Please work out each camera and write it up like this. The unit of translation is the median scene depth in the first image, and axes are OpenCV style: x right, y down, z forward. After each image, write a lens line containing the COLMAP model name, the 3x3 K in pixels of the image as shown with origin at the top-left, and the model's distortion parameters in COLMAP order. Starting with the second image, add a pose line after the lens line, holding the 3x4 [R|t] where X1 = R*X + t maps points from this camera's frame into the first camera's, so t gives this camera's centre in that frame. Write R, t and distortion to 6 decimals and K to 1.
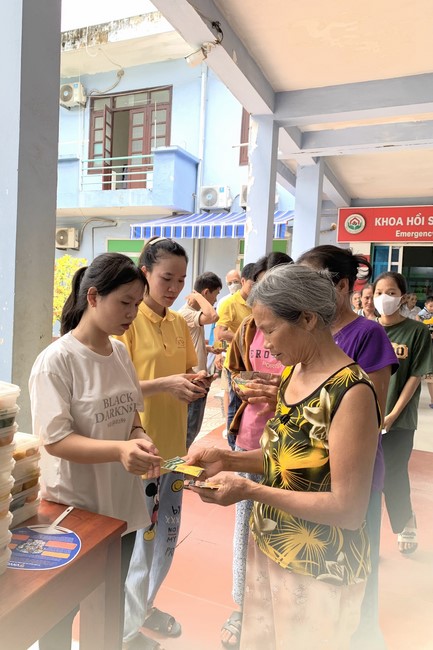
lens RADIAL K [[508.3, 0, 216.5], [0, 508.3, 325.0], [0, 0, 1]] dist [0.013262, 0.002192]
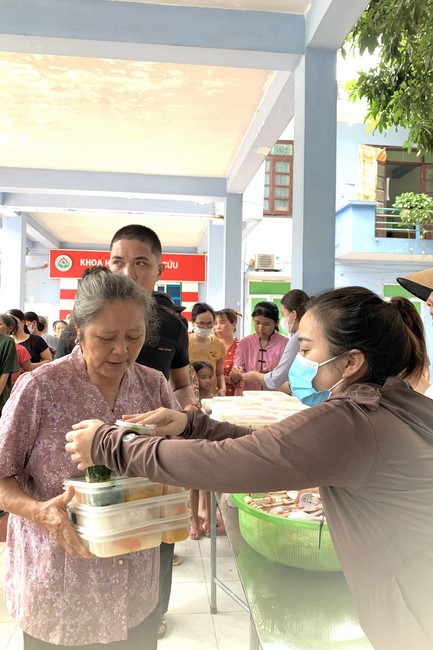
lens RADIAL K [[508.3, 0, 216.5], [0, 508.3, 325.0], [0, 0, 1]] dist [0.013262, 0.002192]
pose [[0.878116, -0.020307, 0.478016, 0.013750], [0.049974, 0.997527, -0.049427, 0.022419], [-0.475830, 0.067291, 0.876959, -0.204223]]
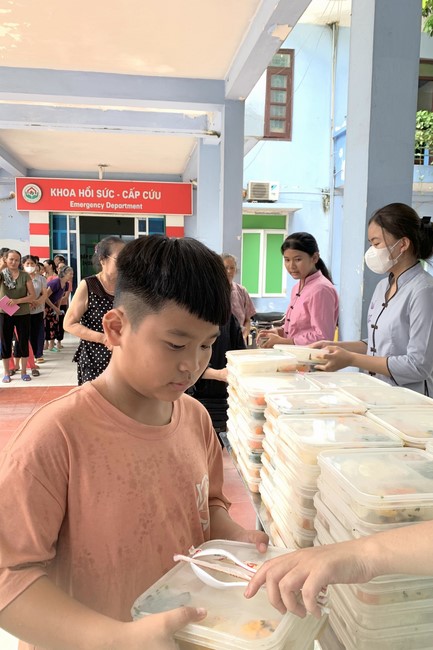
lens RADIAL K [[512.2, 0, 204.8], [0, 512.2, 324.6], [0, 0, 1]] dist [0.004016, 0.001080]
pose [[0.869387, -0.081964, 0.487287, 0.043336], [0.054484, 0.996035, 0.070332, 0.017123], [-0.491119, -0.034597, 0.870405, -0.109974]]
